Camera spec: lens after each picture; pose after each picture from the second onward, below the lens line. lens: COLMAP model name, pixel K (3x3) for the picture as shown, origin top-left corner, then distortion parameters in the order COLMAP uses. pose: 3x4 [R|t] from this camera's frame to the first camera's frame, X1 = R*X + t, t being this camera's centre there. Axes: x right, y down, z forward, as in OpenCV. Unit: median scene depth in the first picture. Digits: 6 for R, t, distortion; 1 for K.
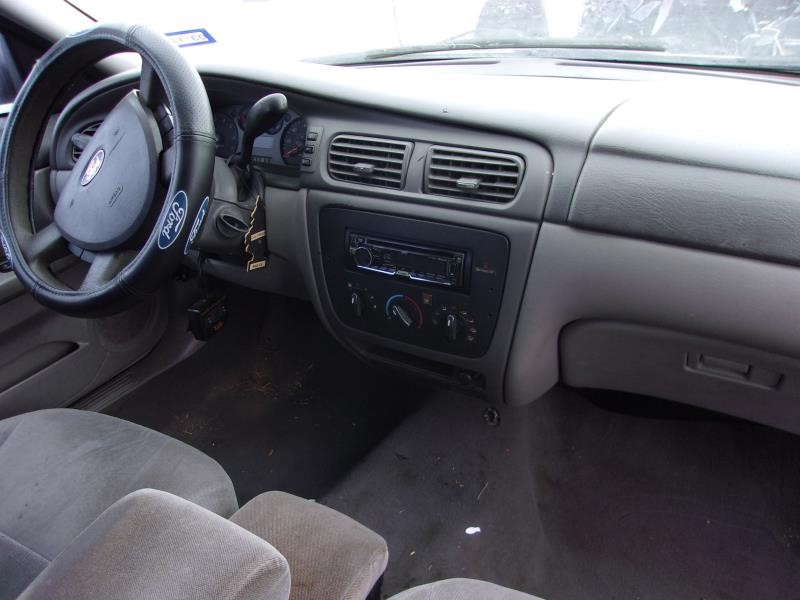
lens RADIAL K [[647.3, 0, 400.0], [0, 647.3, 300.0], [0, 0, 1]] dist [0.000090, -0.000062]
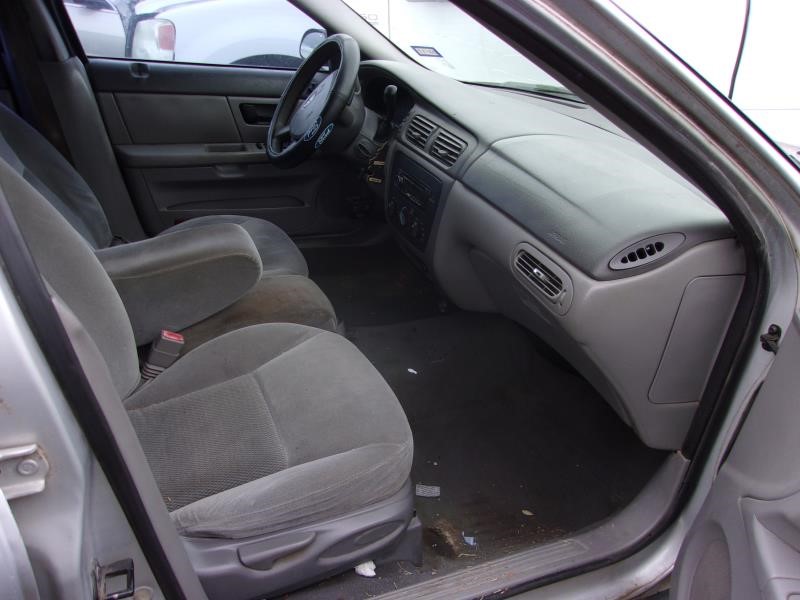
lens RADIAL K [[647.3, 0, 400.0], [0, 647.3, 300.0], [0, 0, 1]] dist [0.000090, -0.000062]
pose [[0.780394, 0.381027, -0.495785, 1.007547], [-0.395092, 0.915034, 0.081336, 0.090807], [0.484651, 0.132407, 0.864628, -0.534345]]
